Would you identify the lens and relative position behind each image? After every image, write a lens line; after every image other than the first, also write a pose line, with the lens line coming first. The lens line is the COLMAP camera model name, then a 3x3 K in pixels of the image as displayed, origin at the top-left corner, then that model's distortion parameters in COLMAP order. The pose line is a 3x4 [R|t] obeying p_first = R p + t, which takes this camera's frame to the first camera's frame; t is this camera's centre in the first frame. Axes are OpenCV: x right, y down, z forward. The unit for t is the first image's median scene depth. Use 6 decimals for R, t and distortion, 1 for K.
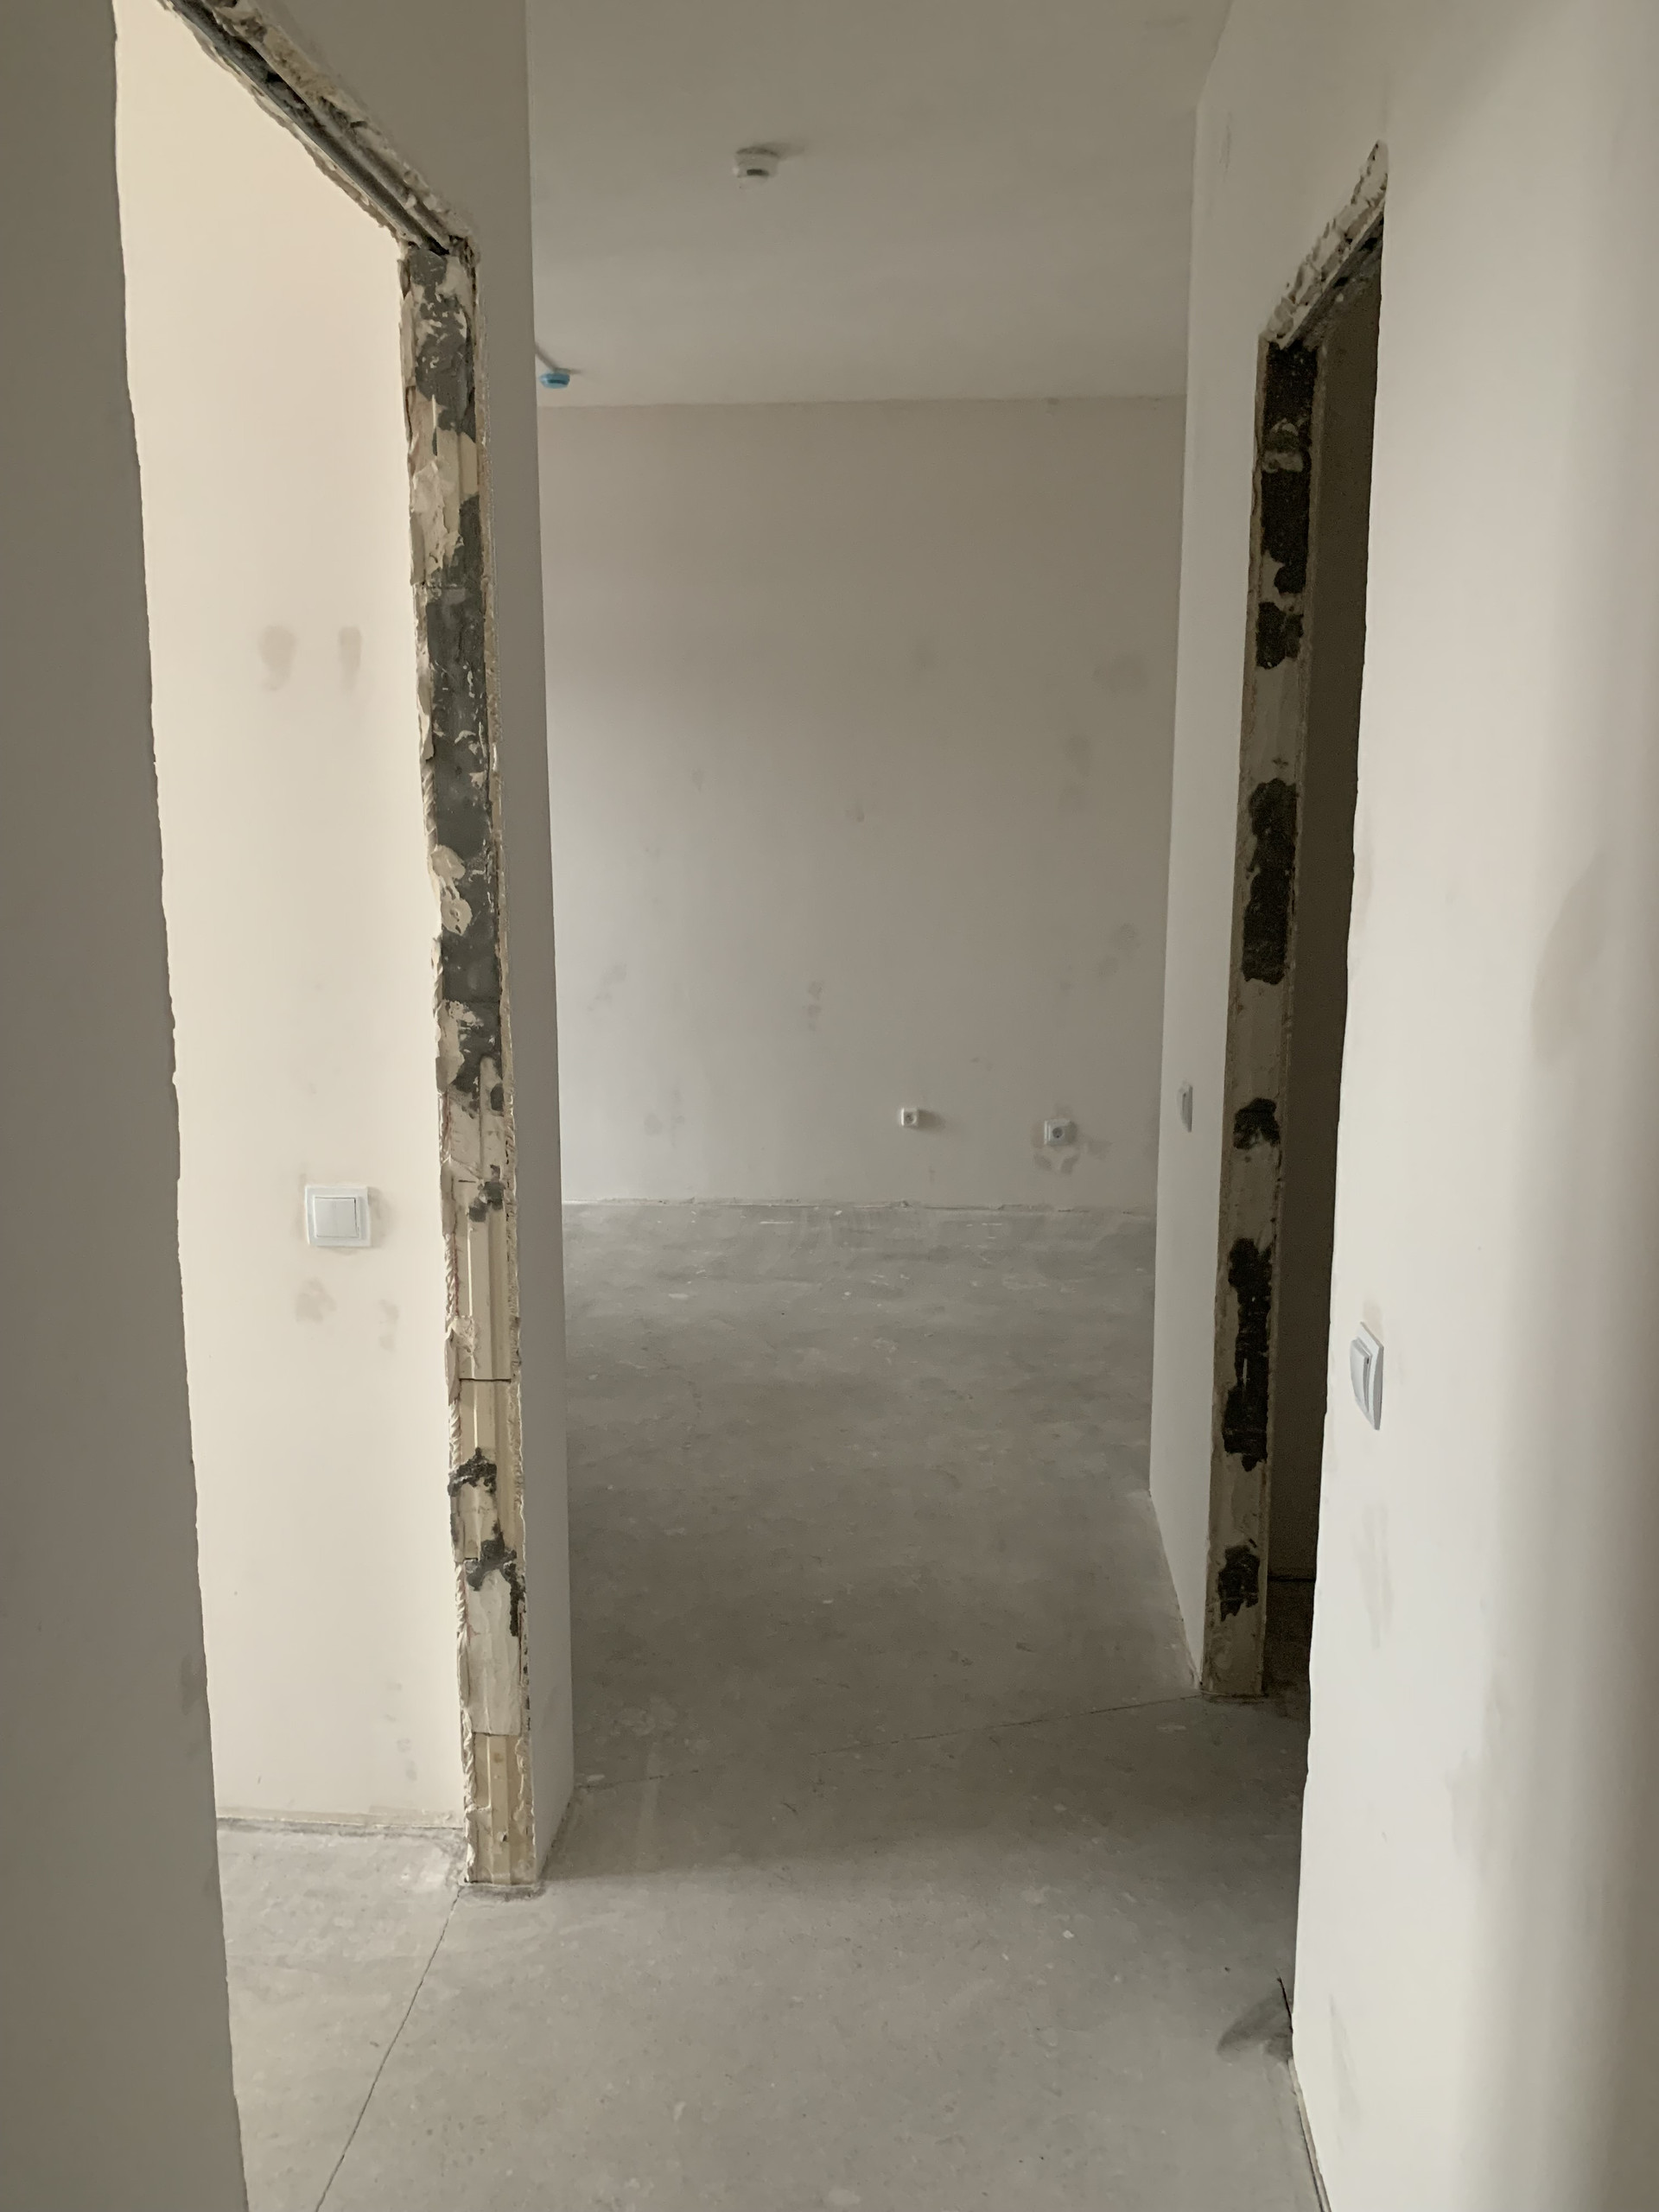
lens RADIAL K [[1705.4, 0, 833.6], [0, 1705.4, 1105.4], [0, 0, 1]] dist [0.015814, -0.012901]
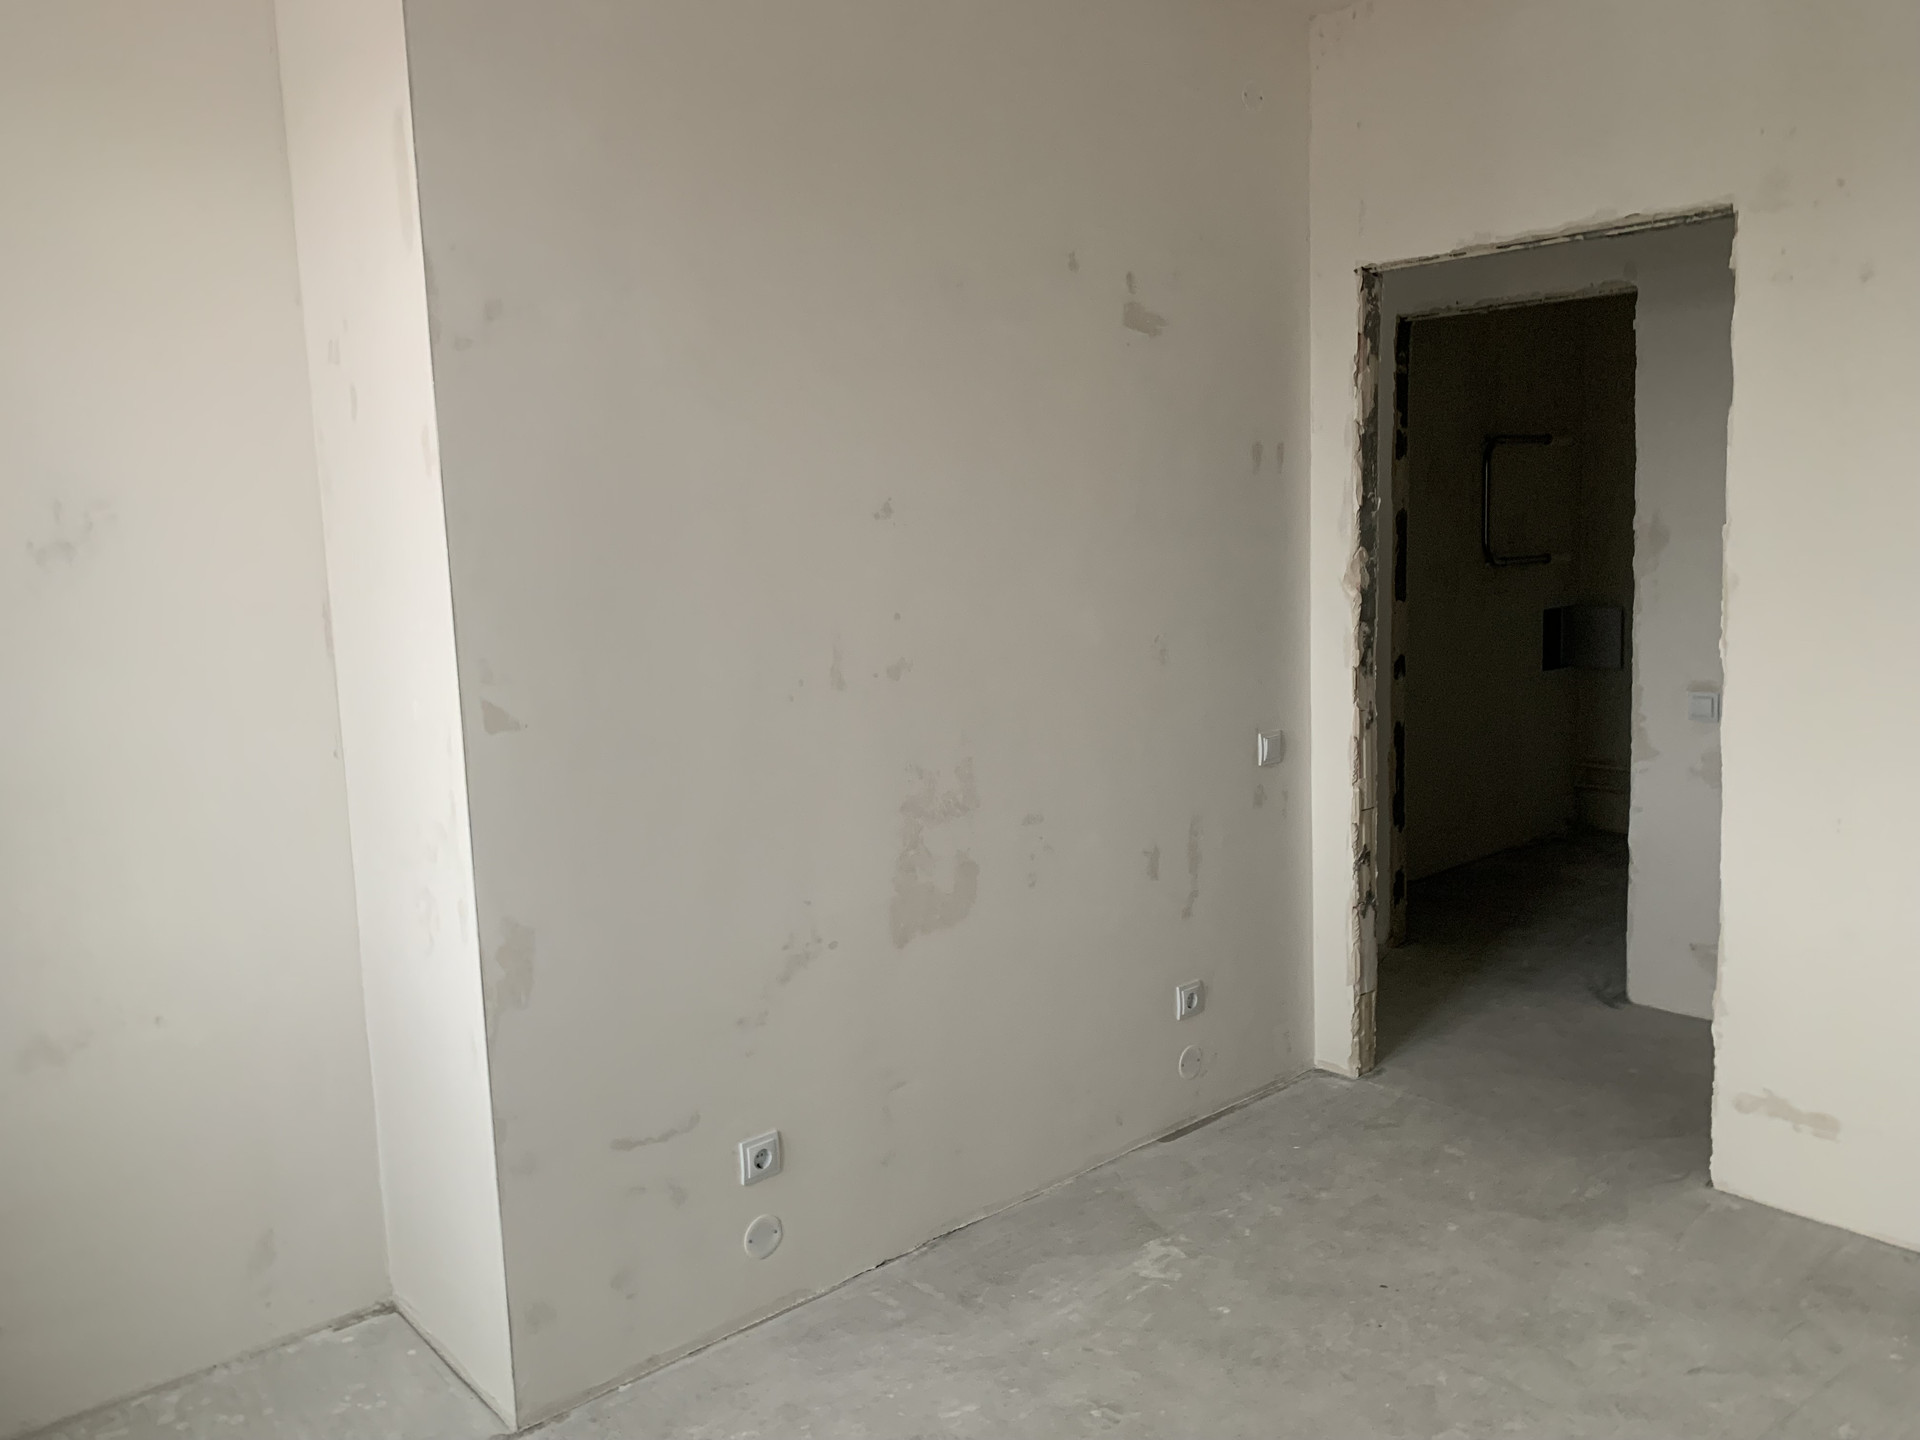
lens RADIAL K [[1480.3, 0, 958.5], [0, 1480.3, 725.4], [0, 0, 1]] dist [0.015814, -0.012901]
pose [[0.696289, -0.126698, 0.706491, -1.825050], [0.165586, 0.986101, 0.013646, -0.042620], [-0.698400, 0.107484, 0.707591, 0.086701]]
